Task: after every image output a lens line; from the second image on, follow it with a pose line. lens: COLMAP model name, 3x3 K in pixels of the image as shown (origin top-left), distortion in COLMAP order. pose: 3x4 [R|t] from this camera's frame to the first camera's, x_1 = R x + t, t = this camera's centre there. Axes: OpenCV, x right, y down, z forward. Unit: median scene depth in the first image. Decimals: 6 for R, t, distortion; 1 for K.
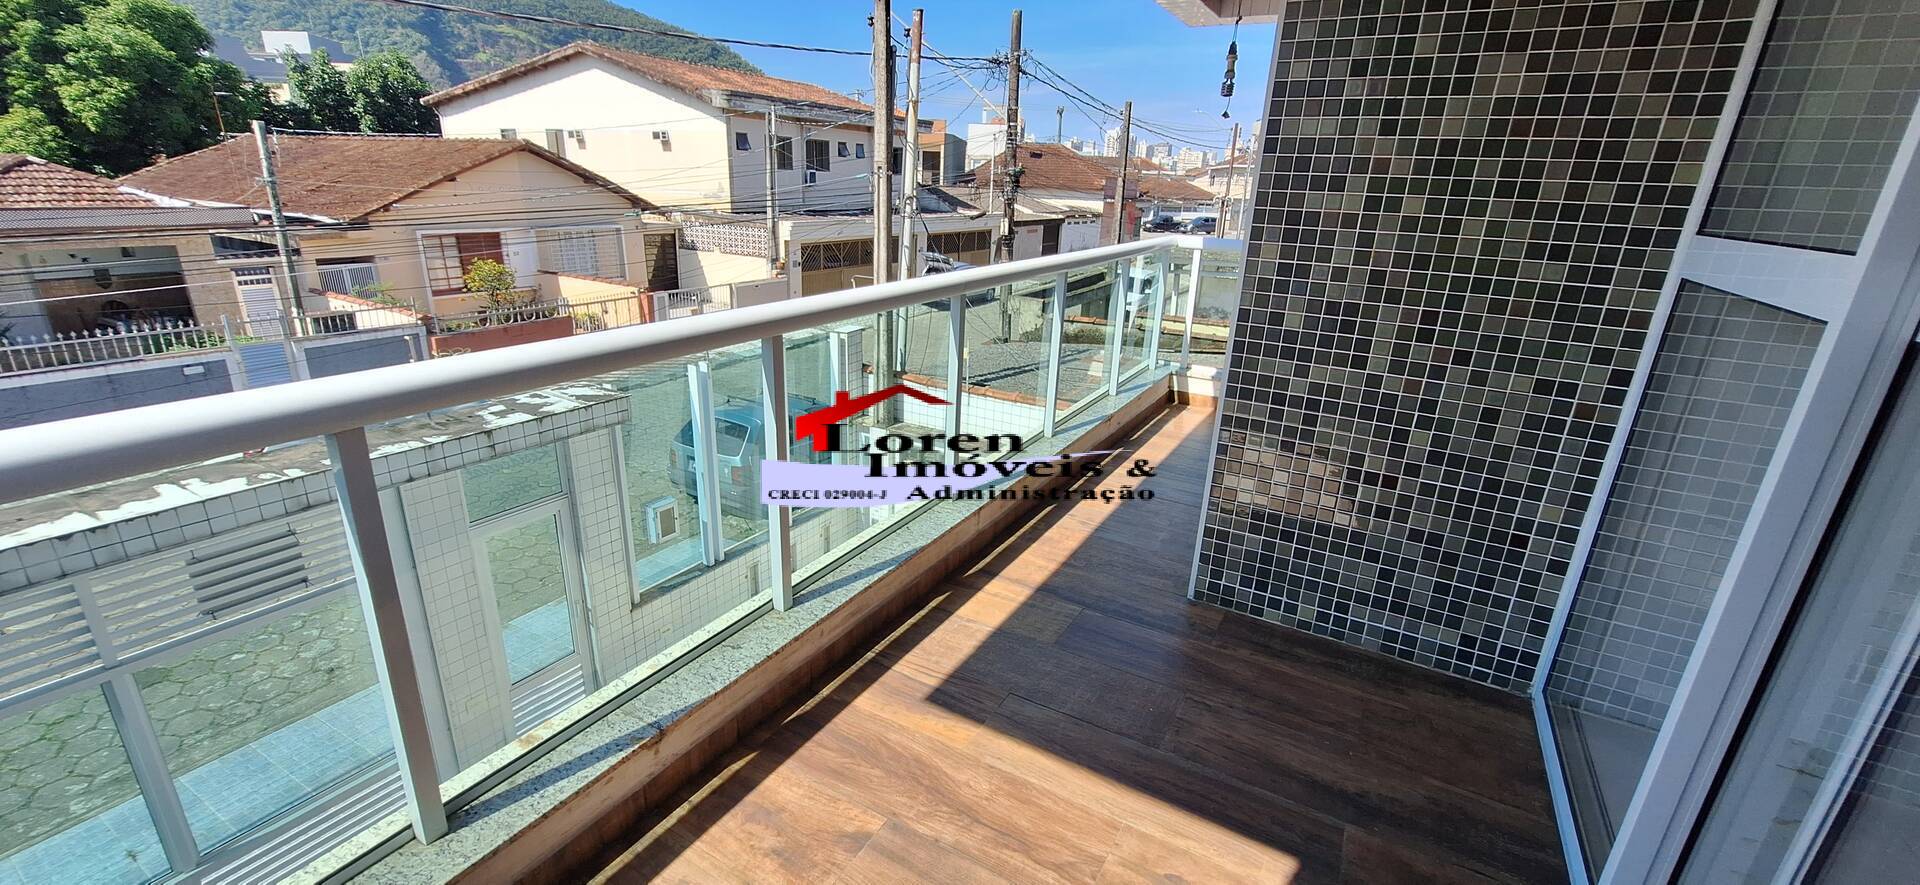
lens RADIAL K [[753.0, 0, 964.8], [0, 753.0, 432.8], [0, 0, 1]] dist [-0.001911, 0.000123]
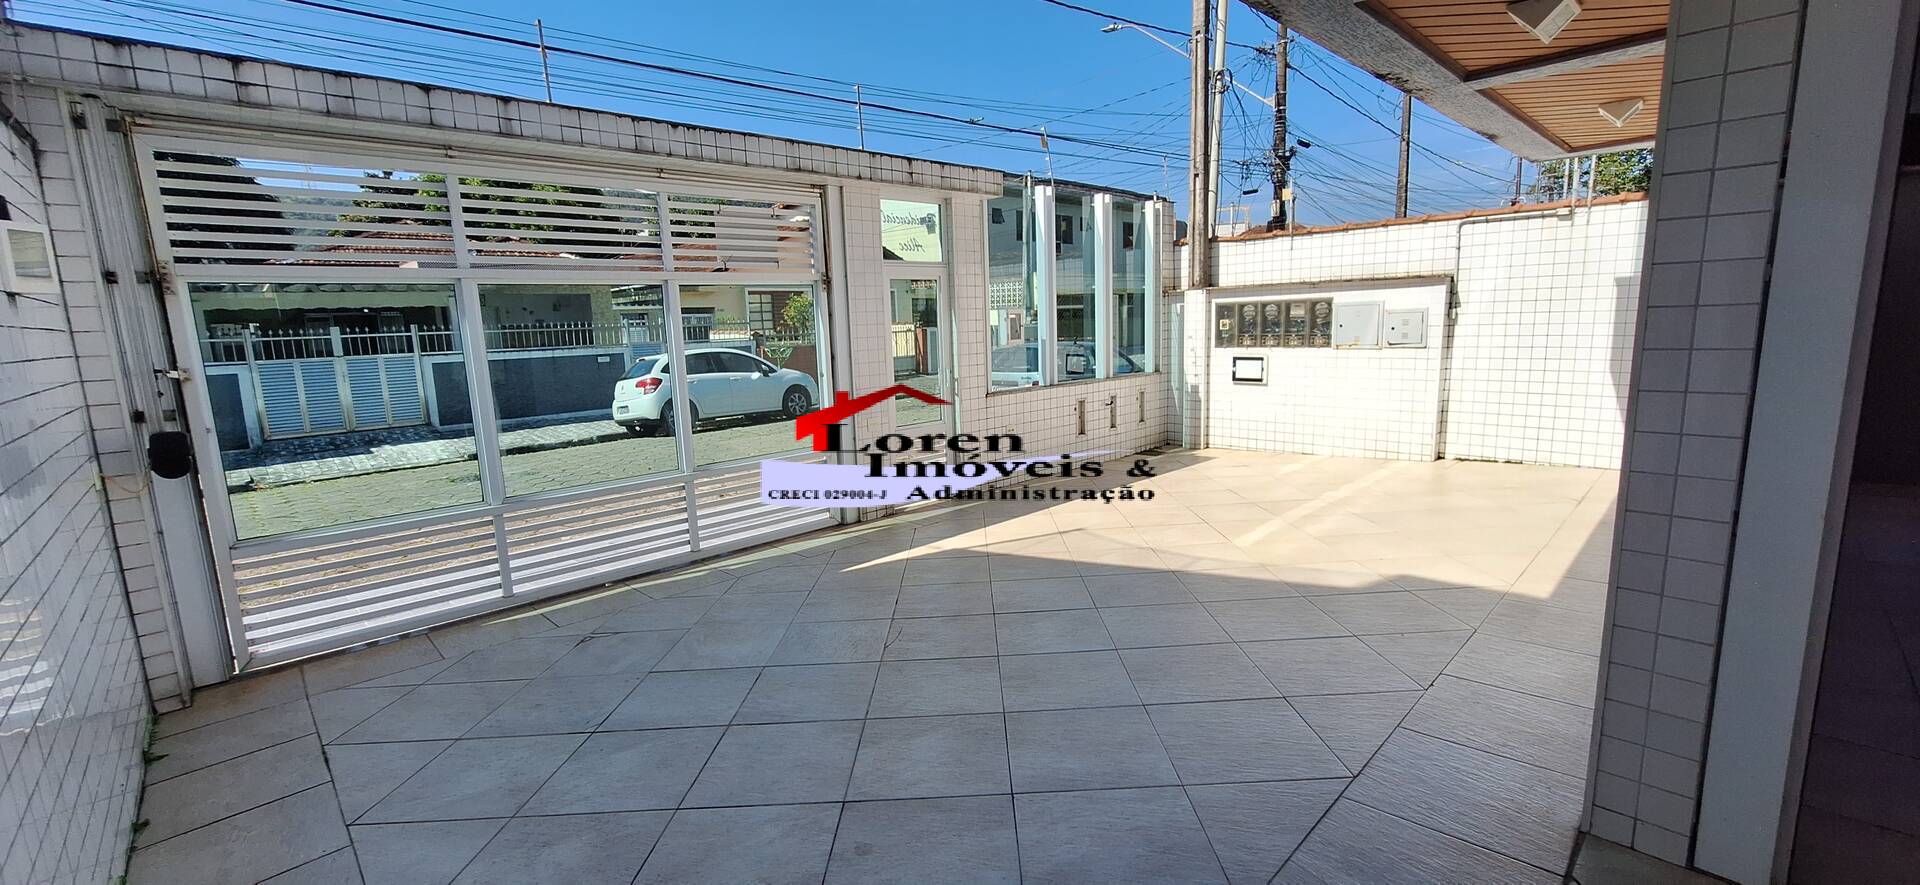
lens RADIAL K [[753.0, 0, 964.8], [0, 753.0, 432.8], [0, 0, 1]] dist [-0.001911, 0.000123]
pose [[0.959711, -0.026858, -0.279703, -0.094587], [-0.020795, 0.985903, -0.166021, 0.256381], [0.280219, 0.165149, 0.945623, -0.012456]]
